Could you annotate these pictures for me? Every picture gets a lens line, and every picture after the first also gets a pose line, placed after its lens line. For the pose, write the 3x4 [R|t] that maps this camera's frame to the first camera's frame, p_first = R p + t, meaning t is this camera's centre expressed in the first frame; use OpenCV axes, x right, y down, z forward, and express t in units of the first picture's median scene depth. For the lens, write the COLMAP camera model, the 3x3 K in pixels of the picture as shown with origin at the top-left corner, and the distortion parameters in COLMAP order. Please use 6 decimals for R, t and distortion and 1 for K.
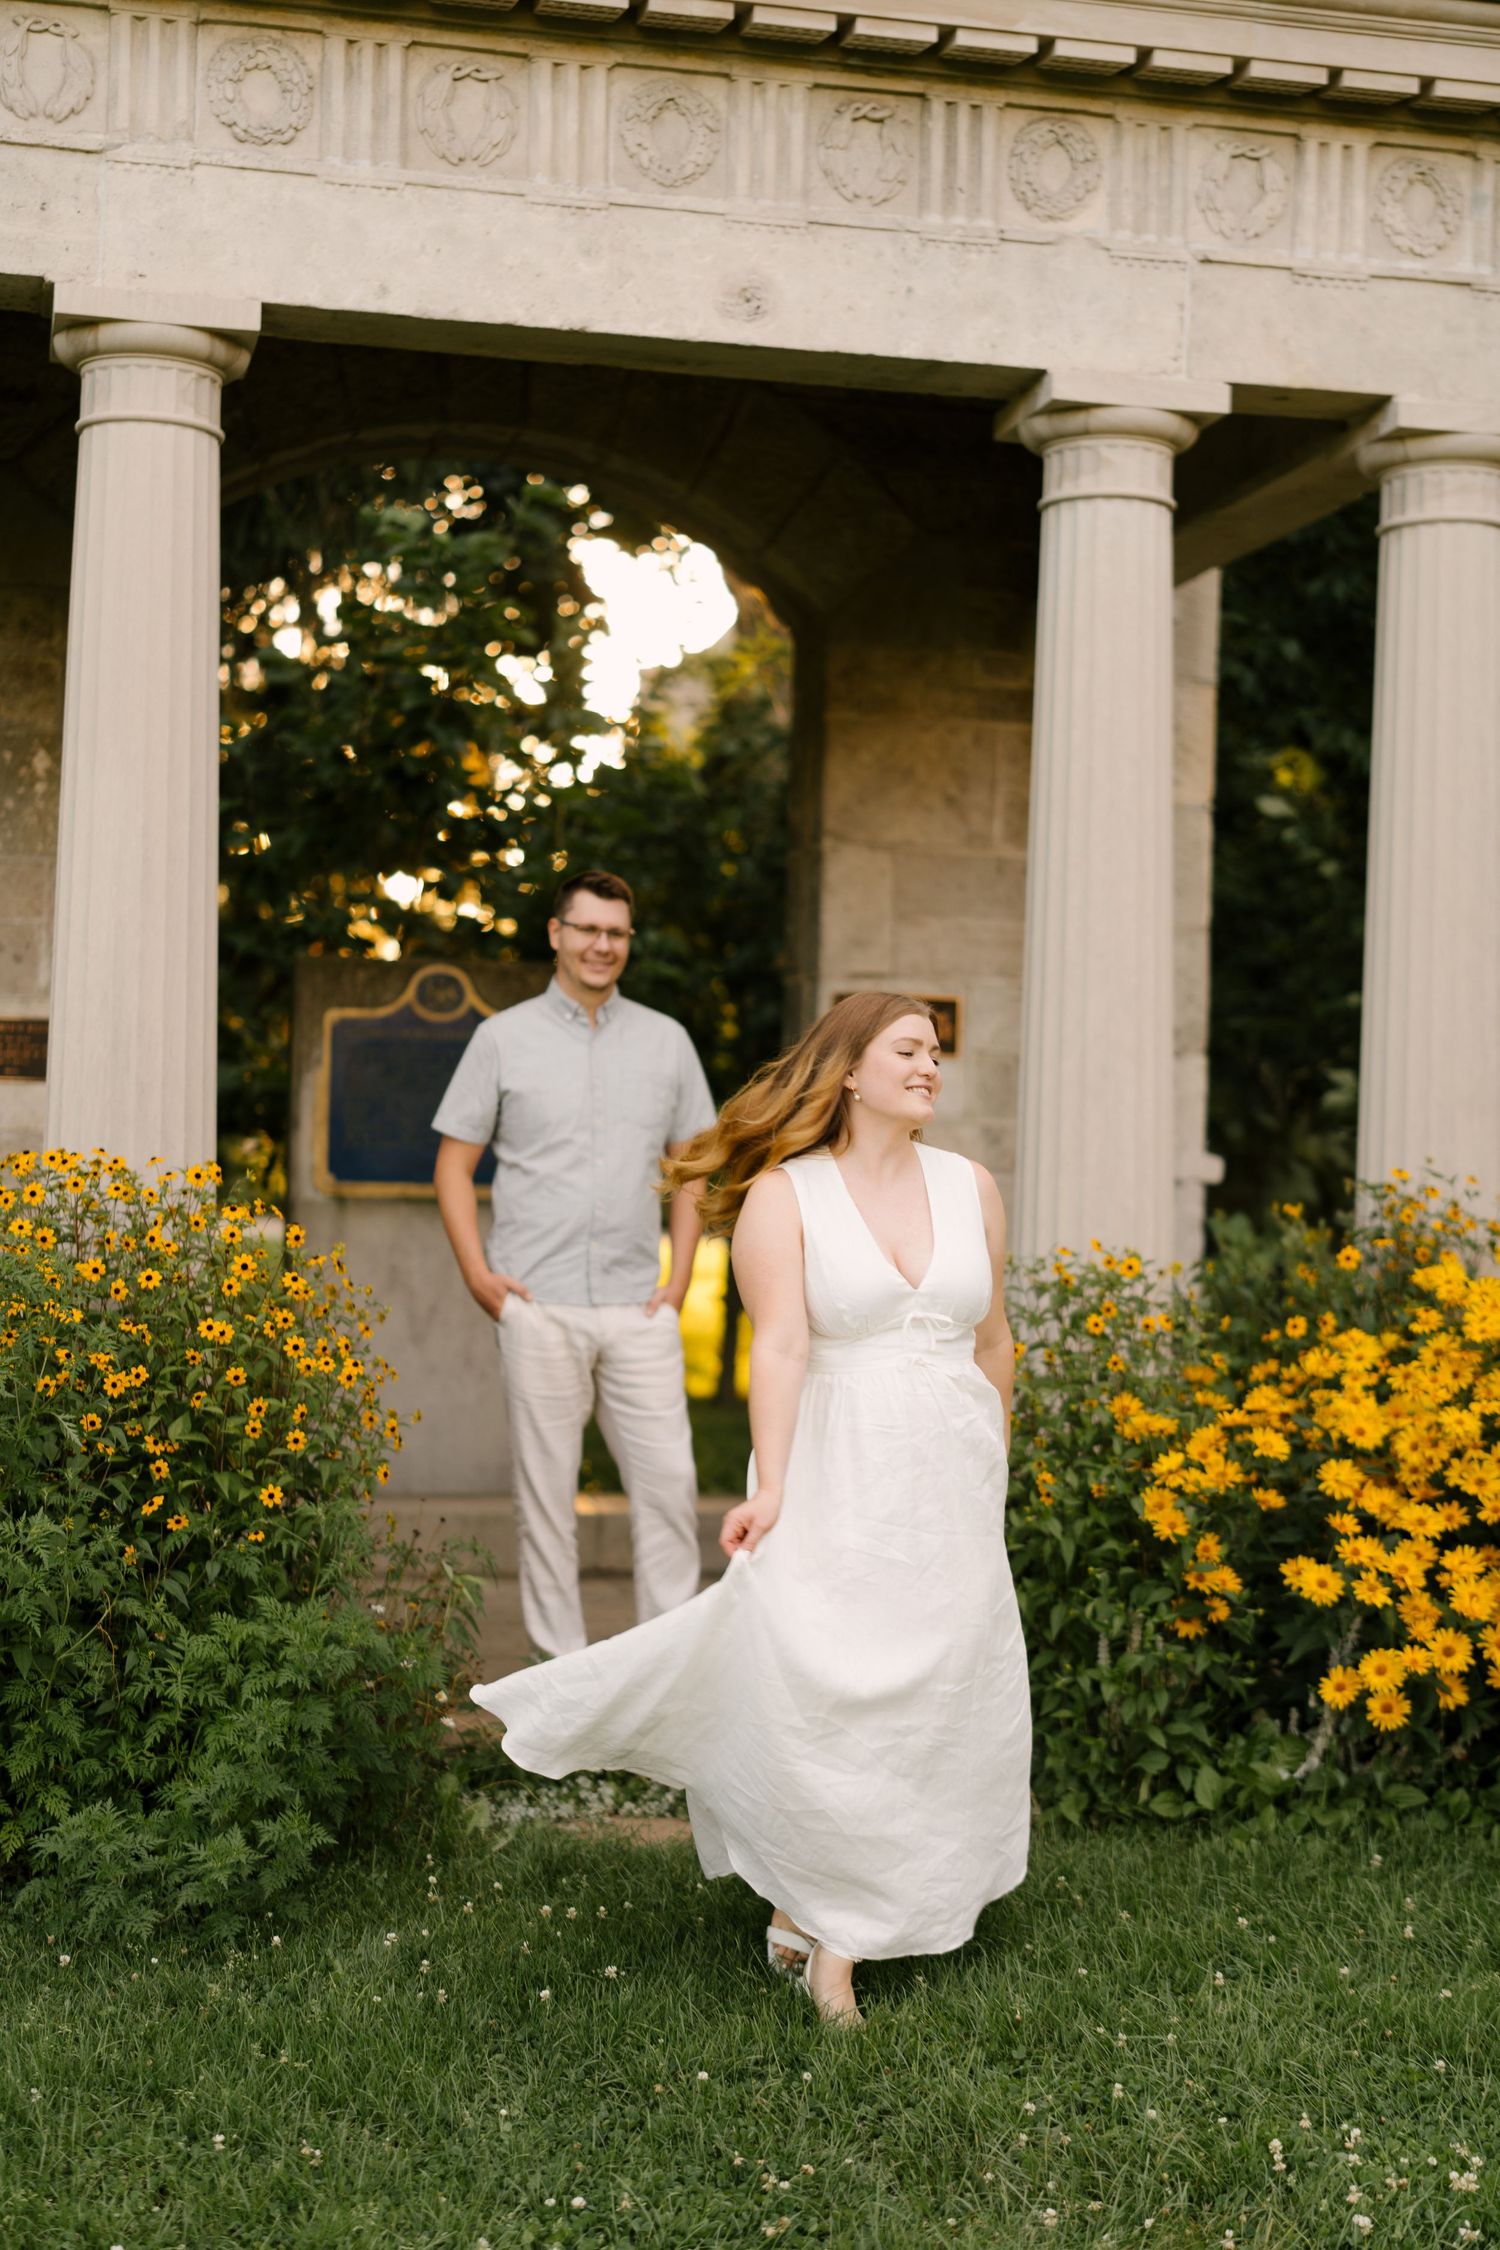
lens RADIAL K [[3203.0, 0, 744.7], [0, 3203.0, 1106.6], [0, 0, 1]] dist [0.055560, -0.024081]
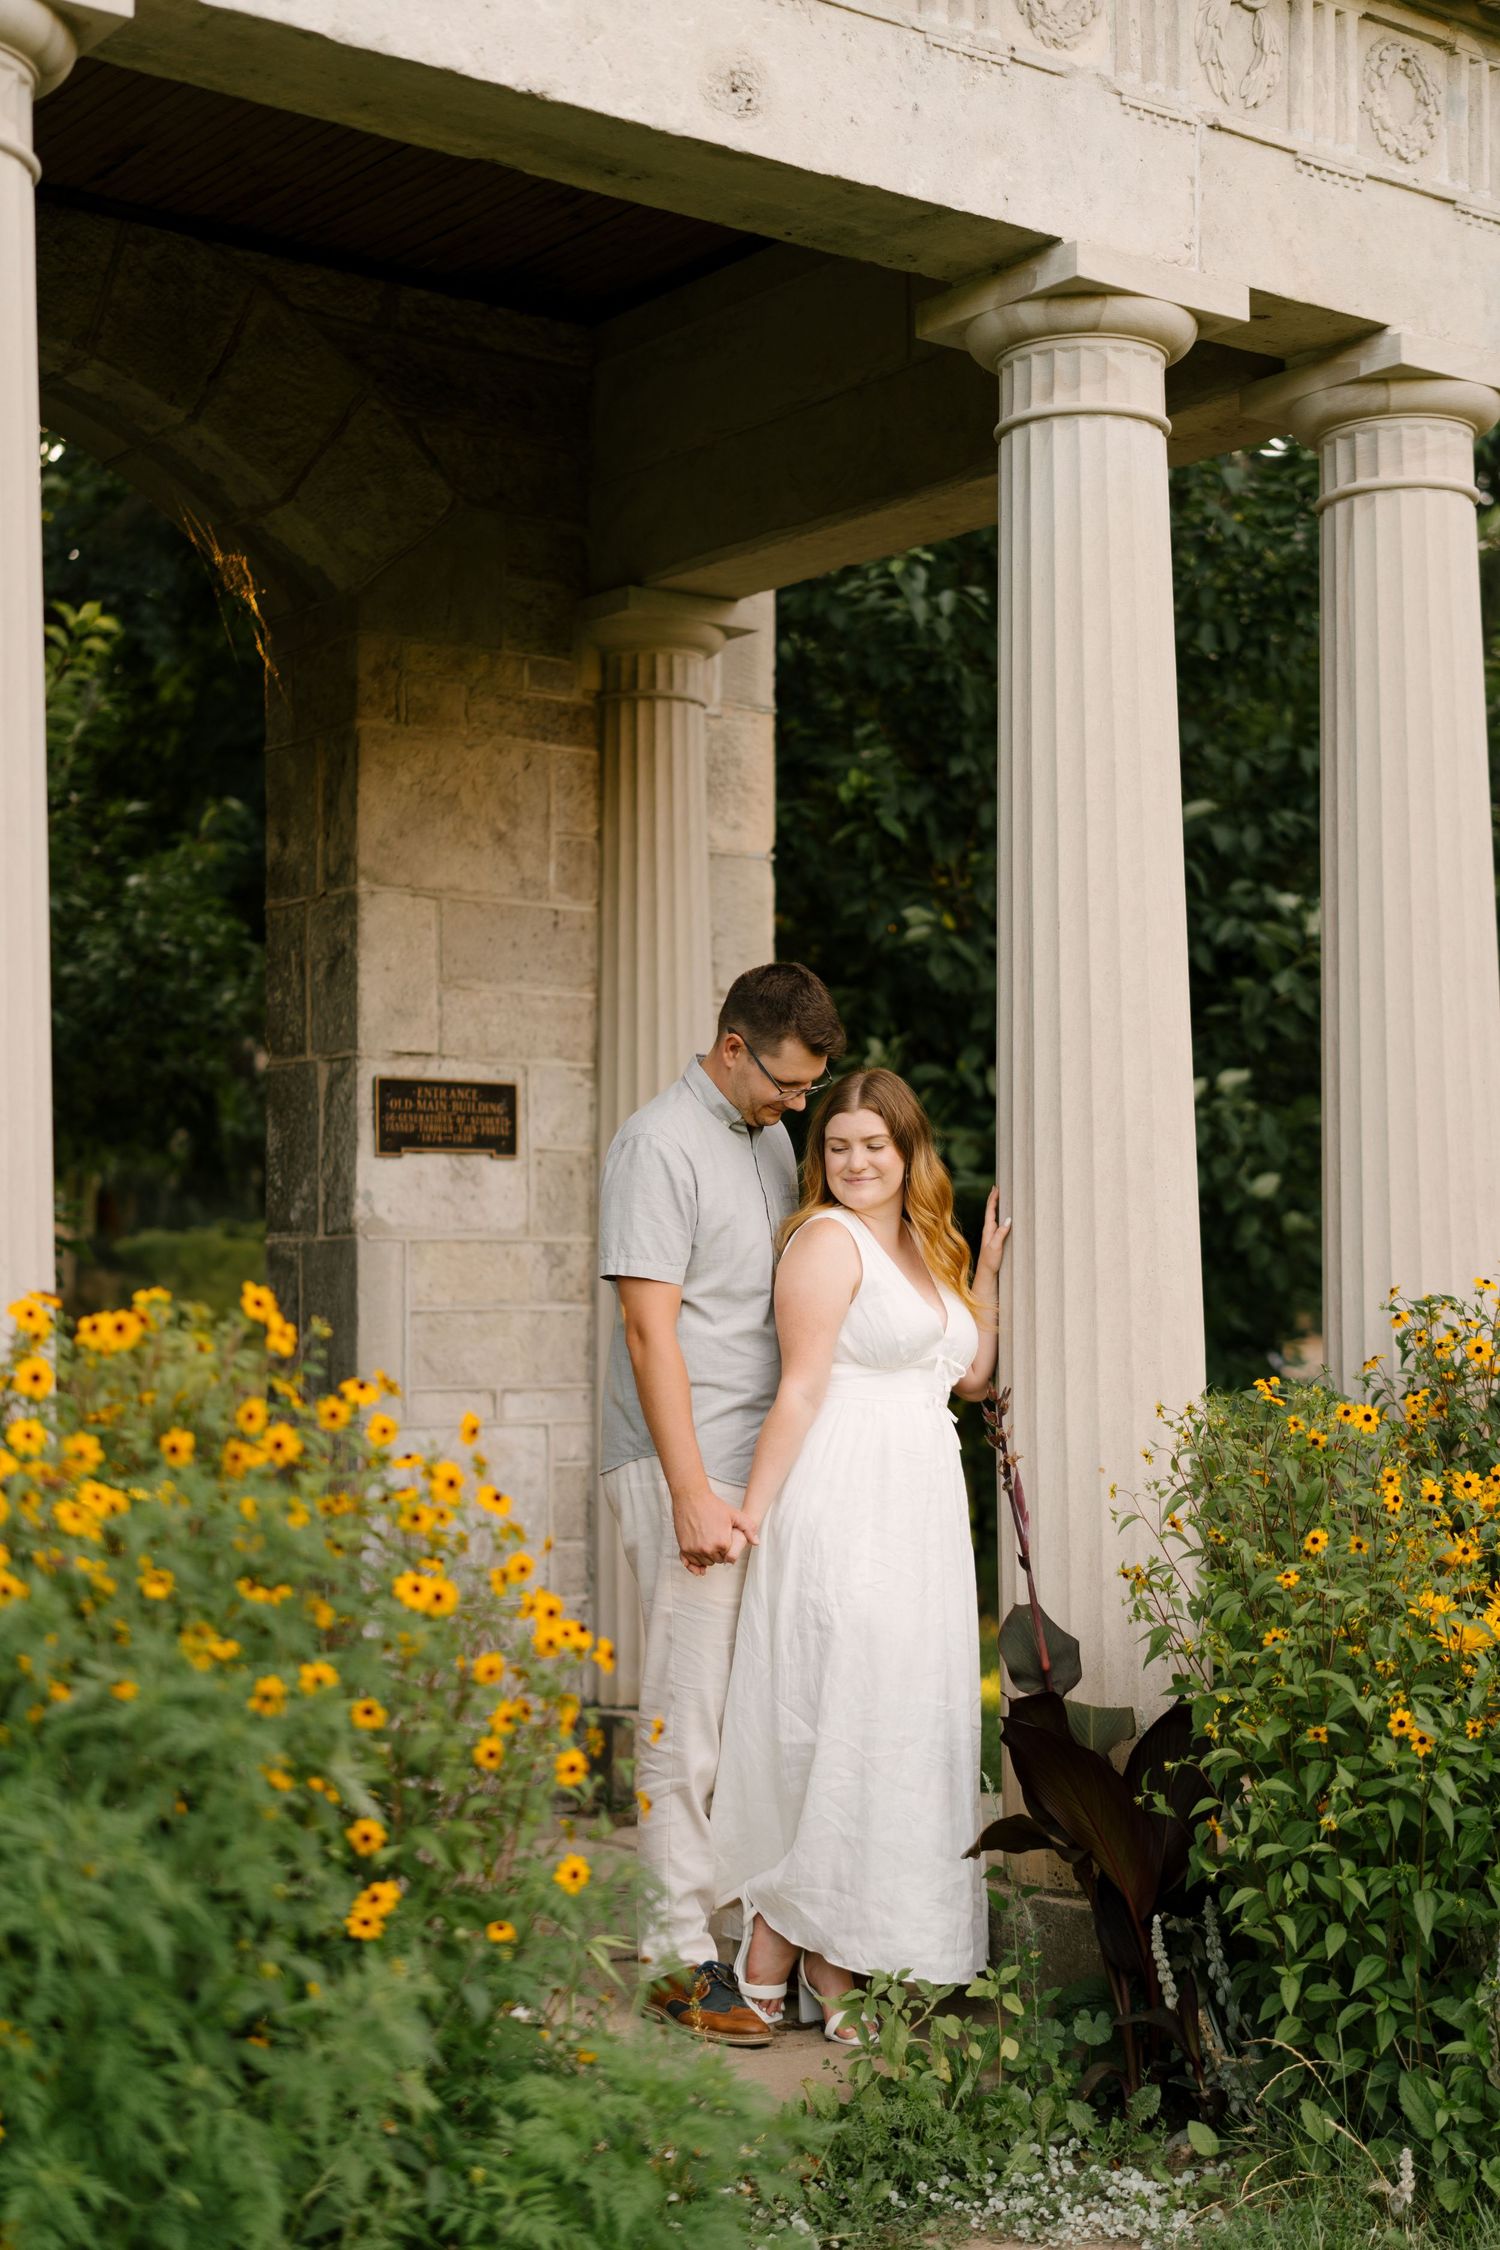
lens RADIAL K [[3152.7, 0, 740.3], [0, 3152.7, 1116.5], [0, 0, 1]] dist [0.044028, 0.037726]
pose [[0.906609, -0.003941, 0.421953, -0.299677], [0.019647, 0.999266, -0.032880, 0.001700], [-0.421514, 0.038099, 0.906021, 0.370074]]
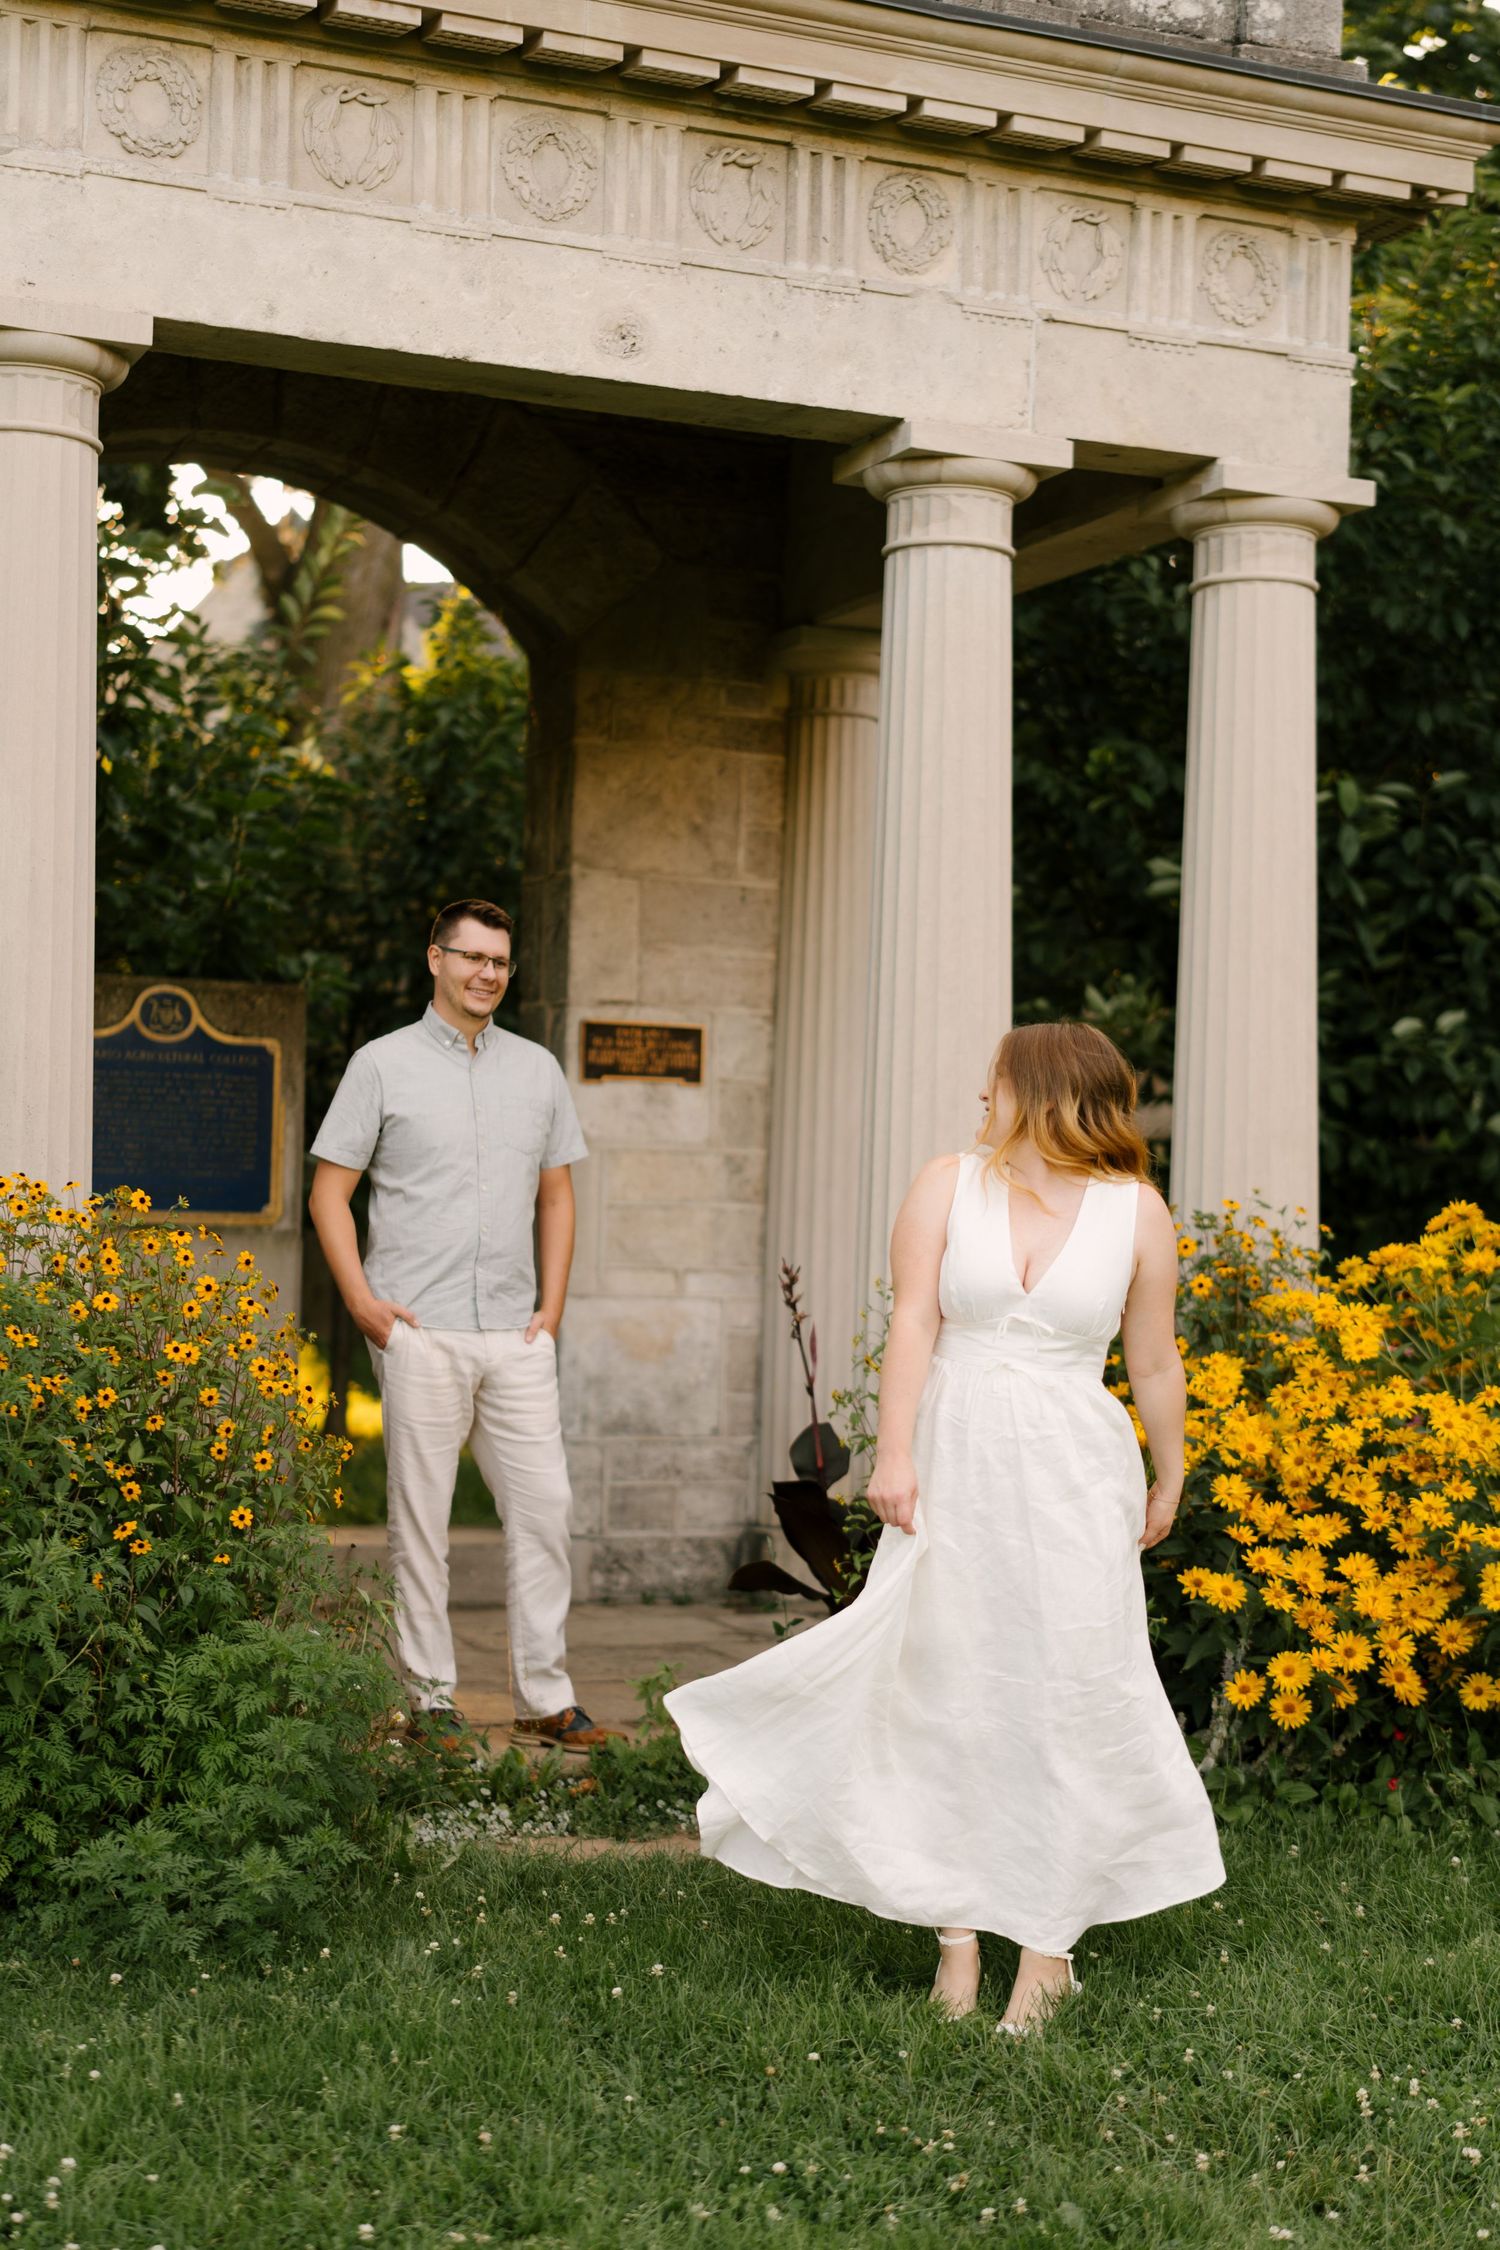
lens RADIAL K [[3378.3, 0, 750.0], [0, 3378.3, 1125.0], [0, 0, 1]] dist [0.058593, -0.019810]
pose [[0.983976, 0.008471, 0.178101, -0.148698], [-0.007999, 0.999962, -0.003365, 0.000320], [-0.178122, 0.001887, 0.984007, -0.056445]]
